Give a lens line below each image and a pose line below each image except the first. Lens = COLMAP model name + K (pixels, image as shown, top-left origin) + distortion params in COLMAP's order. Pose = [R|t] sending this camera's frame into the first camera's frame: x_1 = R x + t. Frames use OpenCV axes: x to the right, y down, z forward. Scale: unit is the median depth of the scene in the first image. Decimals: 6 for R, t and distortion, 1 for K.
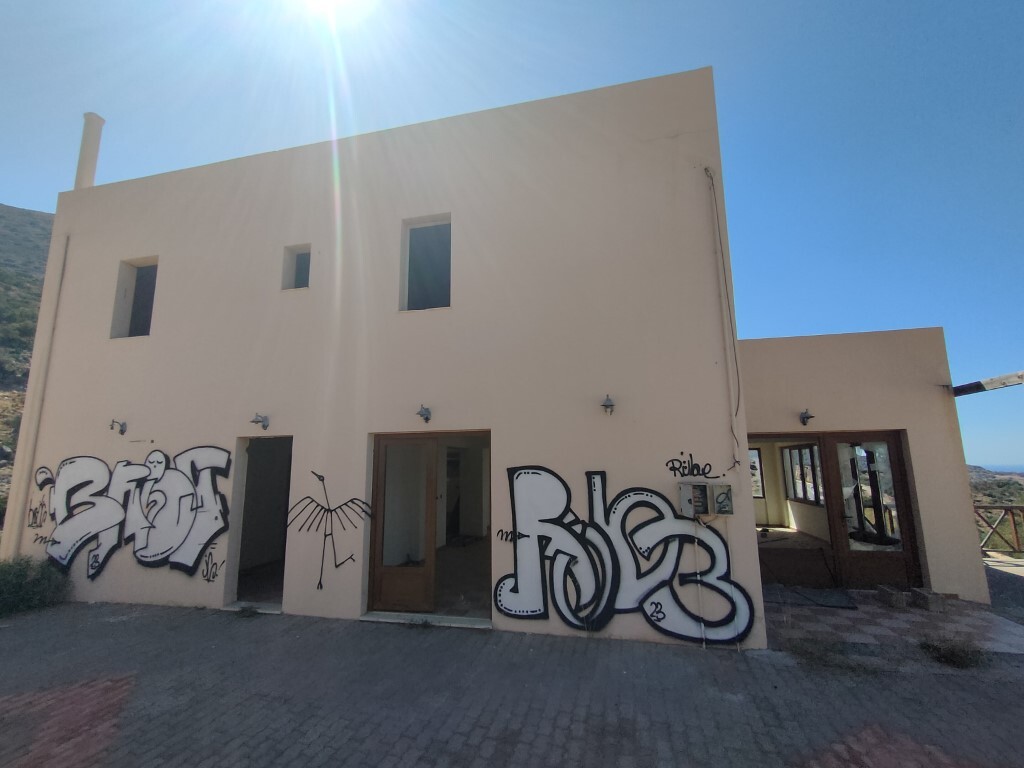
lens RADIAL K [[476.1, 0, 507.7], [0, 476.1, 381.2], [0, 0, 1]] dist [-0.000588, 0.001754]
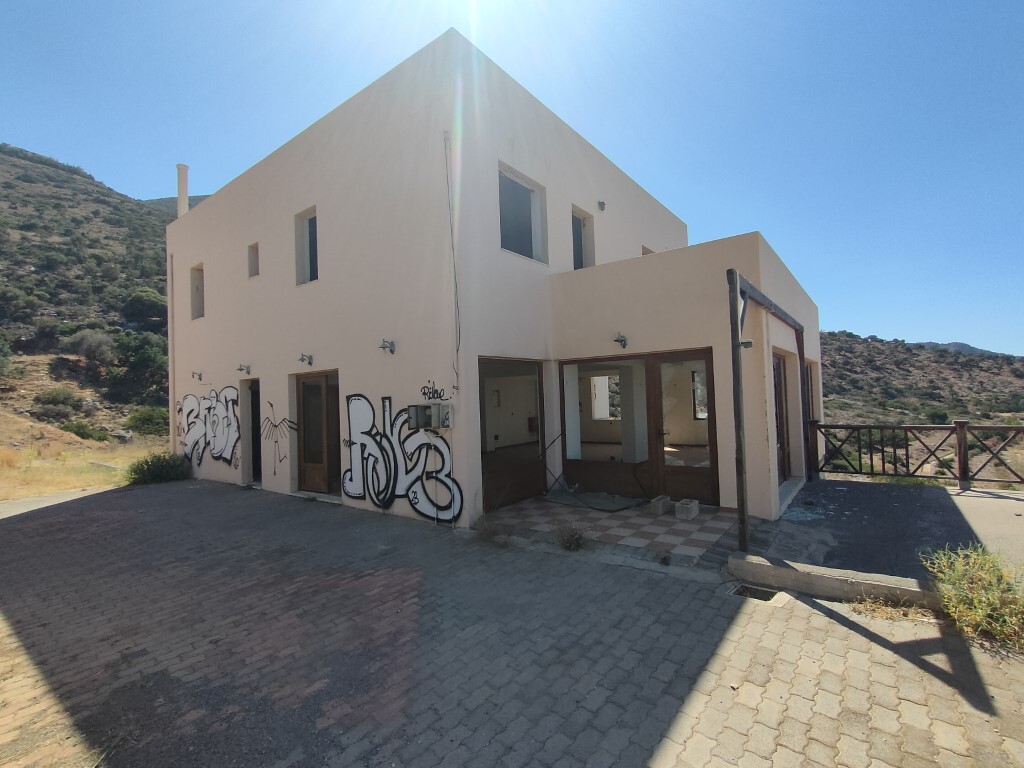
lens RADIAL K [[476.1, 0, 503.1], [0, 476.1, 383.9], [0, 0, 1]] dist [-0.000588, 0.001754]
pose [[0.913462, -0.033749, -0.405521, 1.031794], [0.096620, 0.986044, 0.135582, 0.004590], [0.395286, -0.163031, 0.903974, -0.068560]]
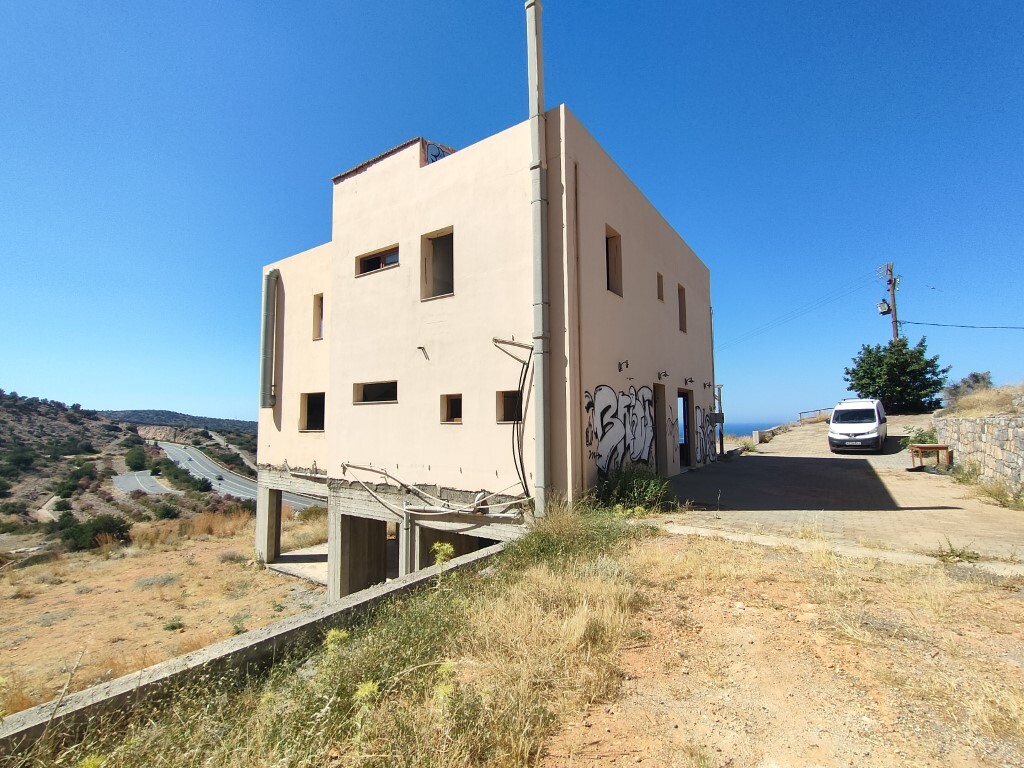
lens RADIAL K [[476.1, 0, 501.9], [0, 476.1, 386.9], [0, 0, 1]] dist [-0.000588, 0.001754]
pose [[0.369121, 0.075045, 0.926347, -2.836963], [-0.158370, 0.987236, -0.016873, 0.301362], [-0.915789, -0.140477, 0.376294, 1.062175]]
